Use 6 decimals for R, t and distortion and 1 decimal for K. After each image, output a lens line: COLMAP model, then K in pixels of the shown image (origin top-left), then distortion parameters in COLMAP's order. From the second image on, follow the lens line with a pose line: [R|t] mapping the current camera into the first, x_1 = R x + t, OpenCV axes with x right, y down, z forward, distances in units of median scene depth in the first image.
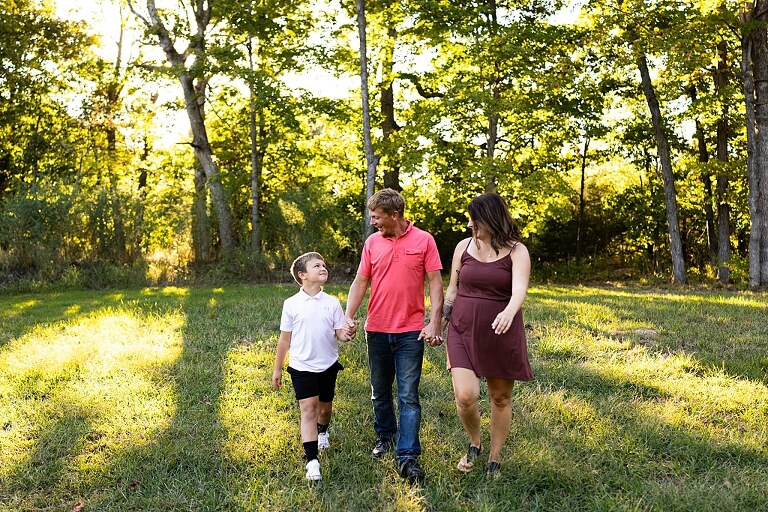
lens RADIAL K [[754.4, 0, 365.5], [0, 754.4, 256.6], [0, 0, 1]] dist [0.012923, -0.013161]
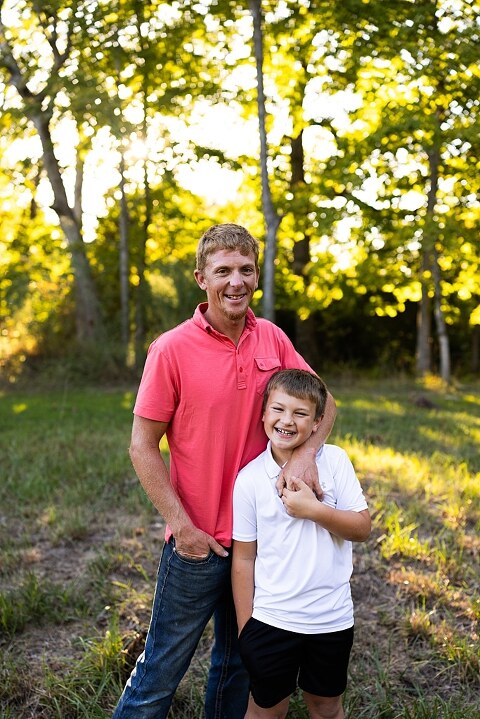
lens RADIAL K [[706.3, 0, 240.6], [0, 706.3, 345.8], [0, 0, 1]] dist [0.012923, -0.013161]
pose [[0.997708, 0.002730, -0.067607, 0.022665], [-0.002025, 0.999943, 0.010495, -0.009103], [0.067632, -0.010334, 0.997657, 0.258943]]
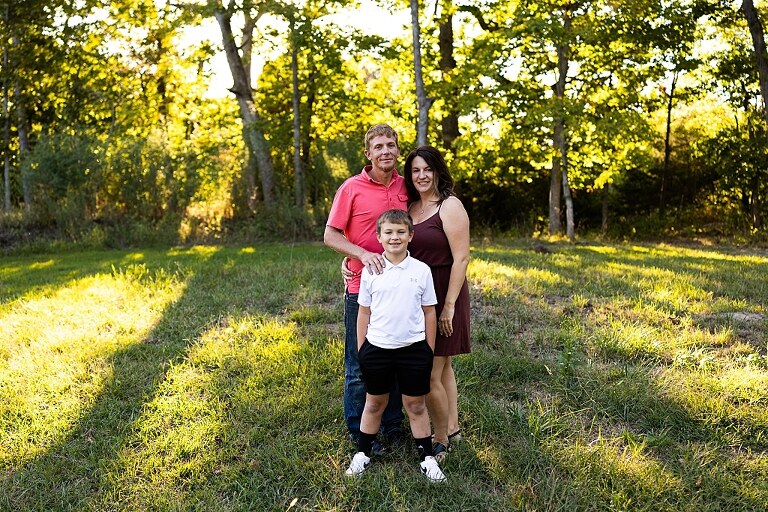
lens RADIAL K [[754.4, 0, 365.5], [0, 754.4, 256.6], [0, 0, 1]] dist [0.012923, -0.013161]
pose [[0.994960, 0.000889, -0.100264, 0.026153], [0.005550, 0.997939, 0.063929, -0.003466], [0.100114, -0.064163, 0.992905, 0.083973]]
